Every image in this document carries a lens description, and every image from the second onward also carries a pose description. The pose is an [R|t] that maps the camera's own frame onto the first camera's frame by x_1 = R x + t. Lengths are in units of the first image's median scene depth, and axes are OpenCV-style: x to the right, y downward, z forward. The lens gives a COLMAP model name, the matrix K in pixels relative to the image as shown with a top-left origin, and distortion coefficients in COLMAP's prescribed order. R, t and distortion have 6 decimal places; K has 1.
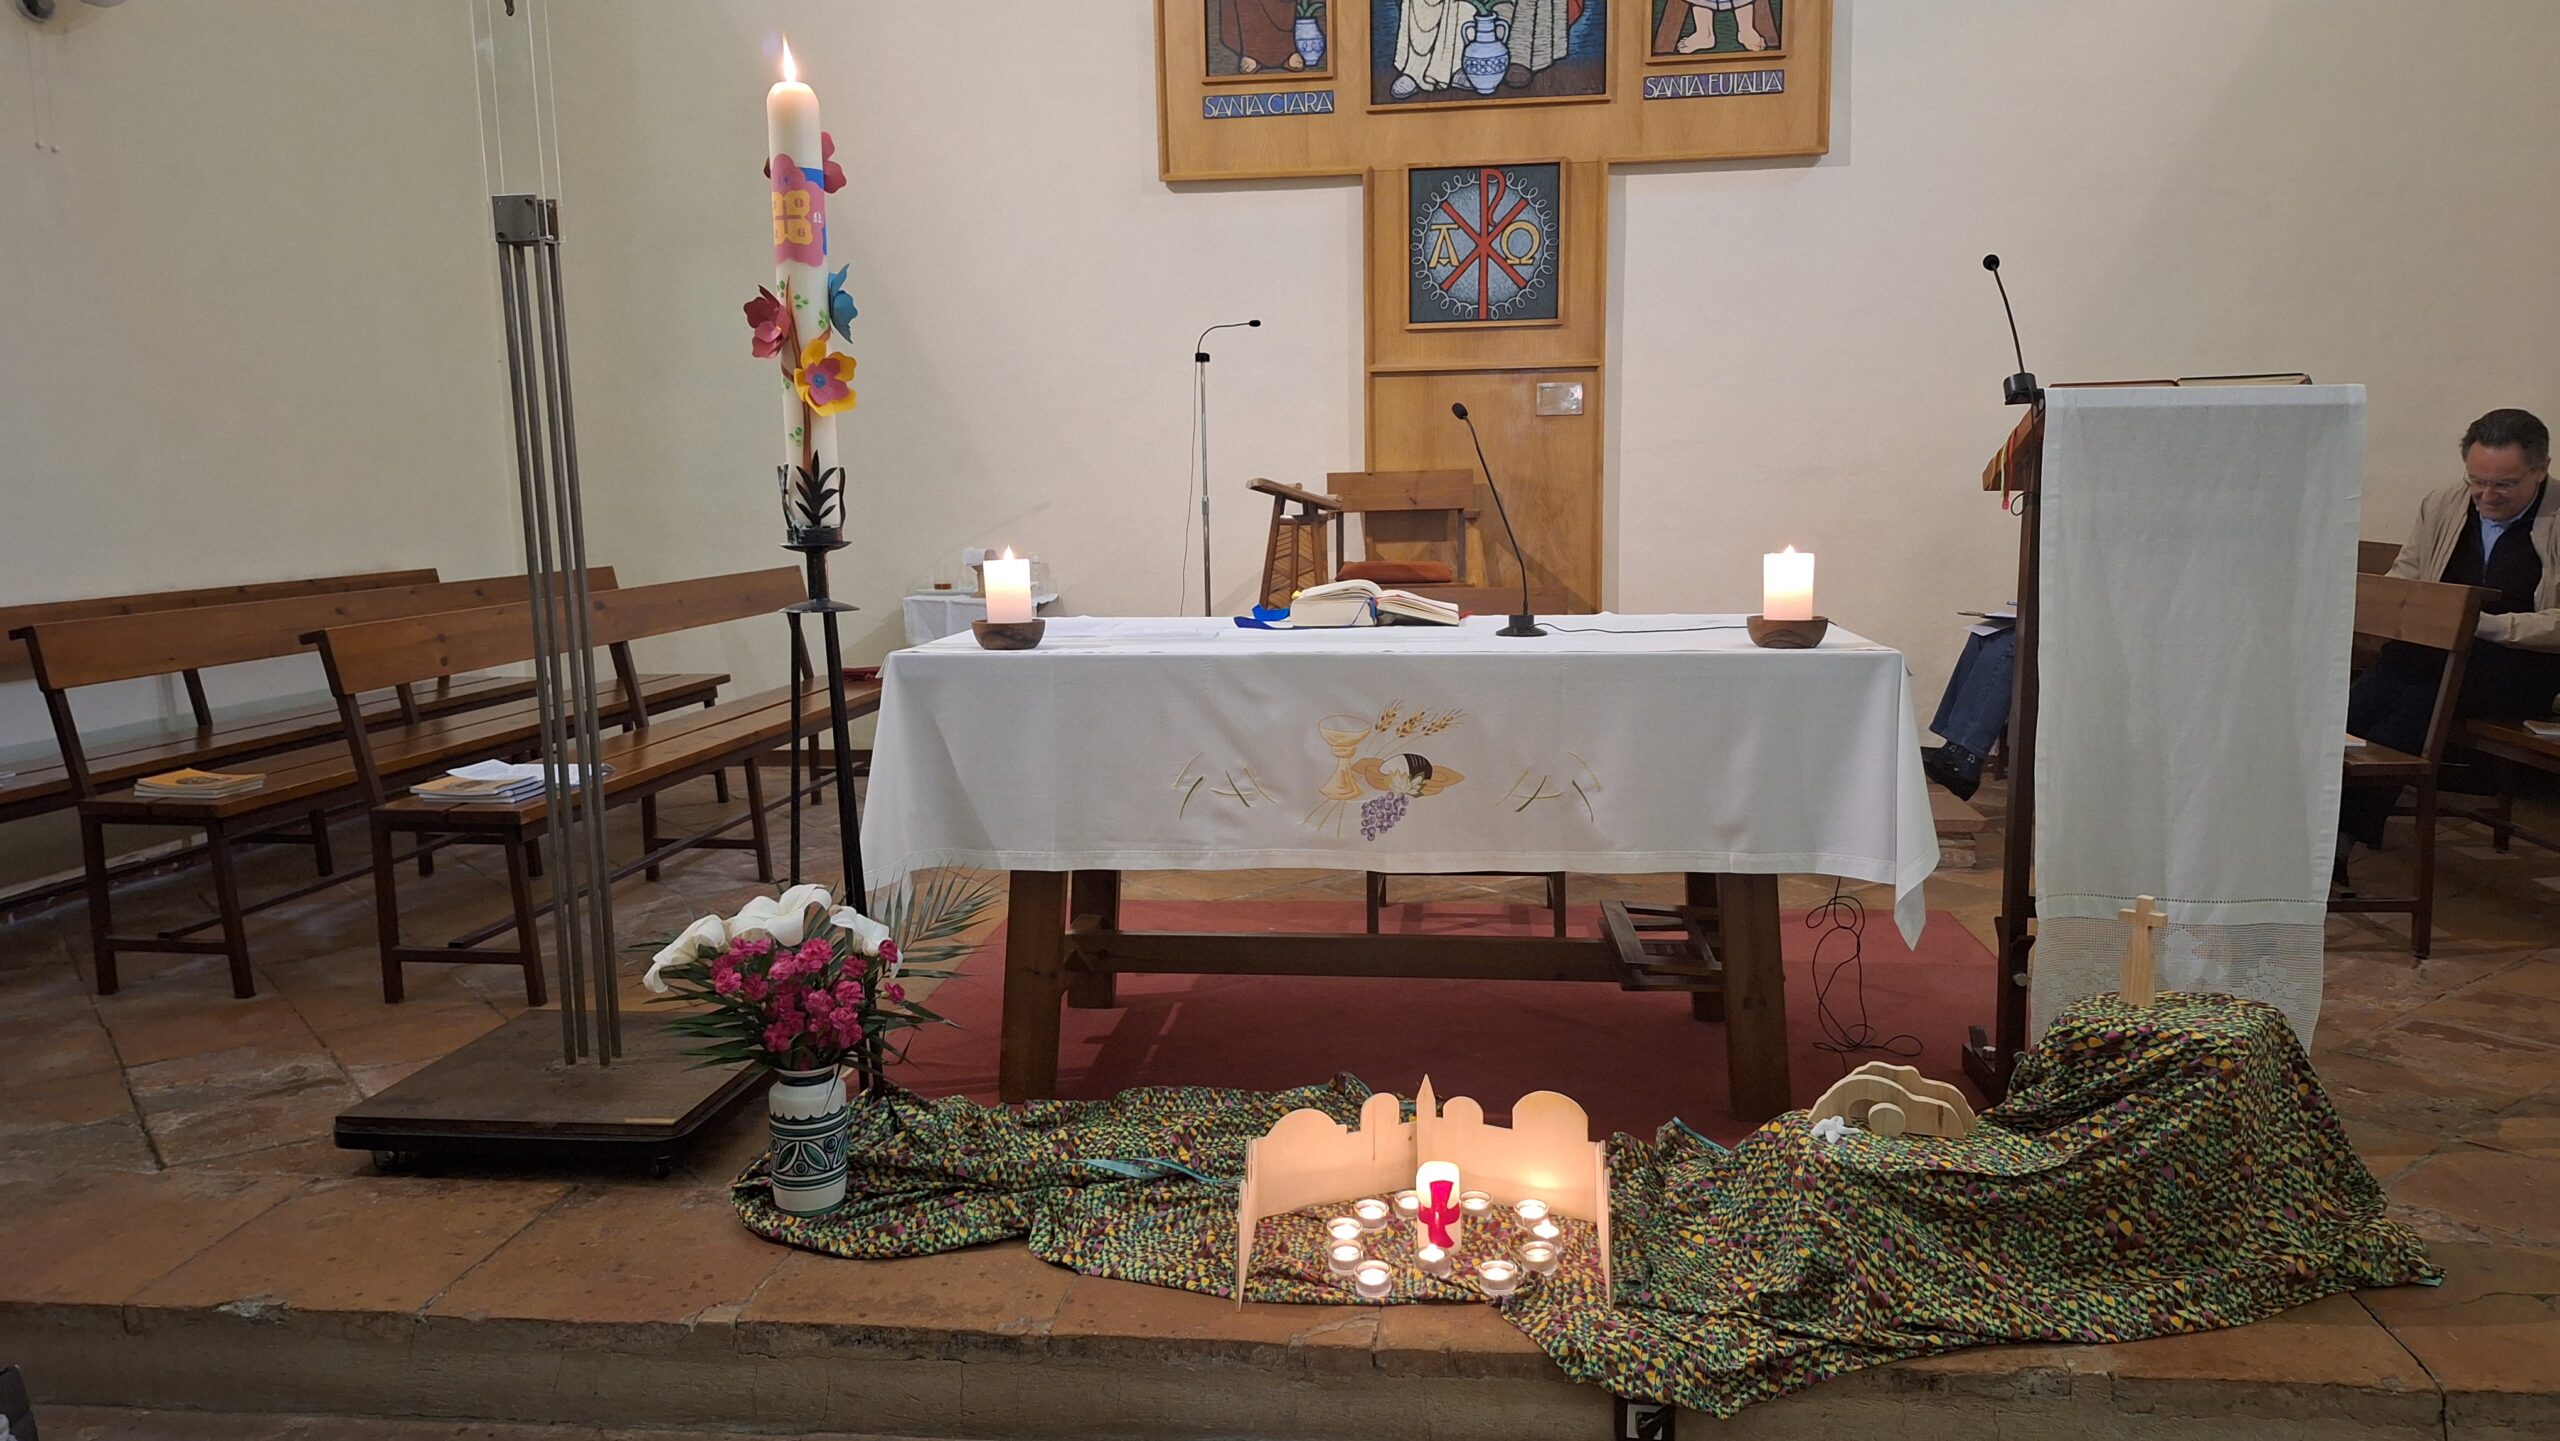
lens RADIAL K [[1744.8, 0, 1292.6], [0, 1744.8, 698.1], [0, 0, 1]] dist [0.092223, -0.109289]
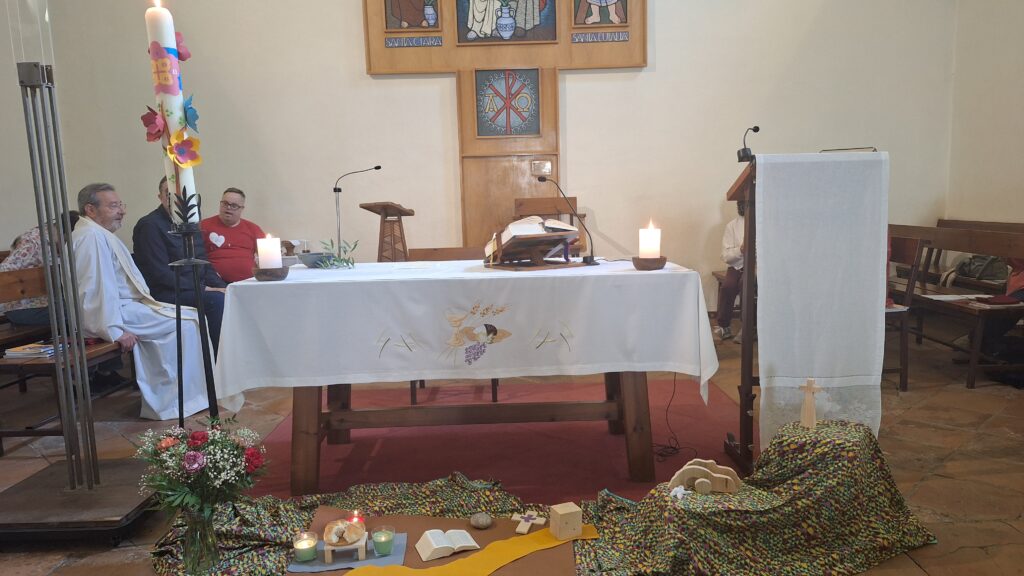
lens RADIAL K [[698.4, 0, 522.3], [0, 698.4, 289.1], [0, 0, 1]] dist [0.086202, -0.092698]
pose [[0.992091, -0.027806, 0.122401, 0.011630], [0.028511, 0.999585, -0.004009, -0.006340], [-0.122239, 0.007467, 0.992473, 0.129688]]
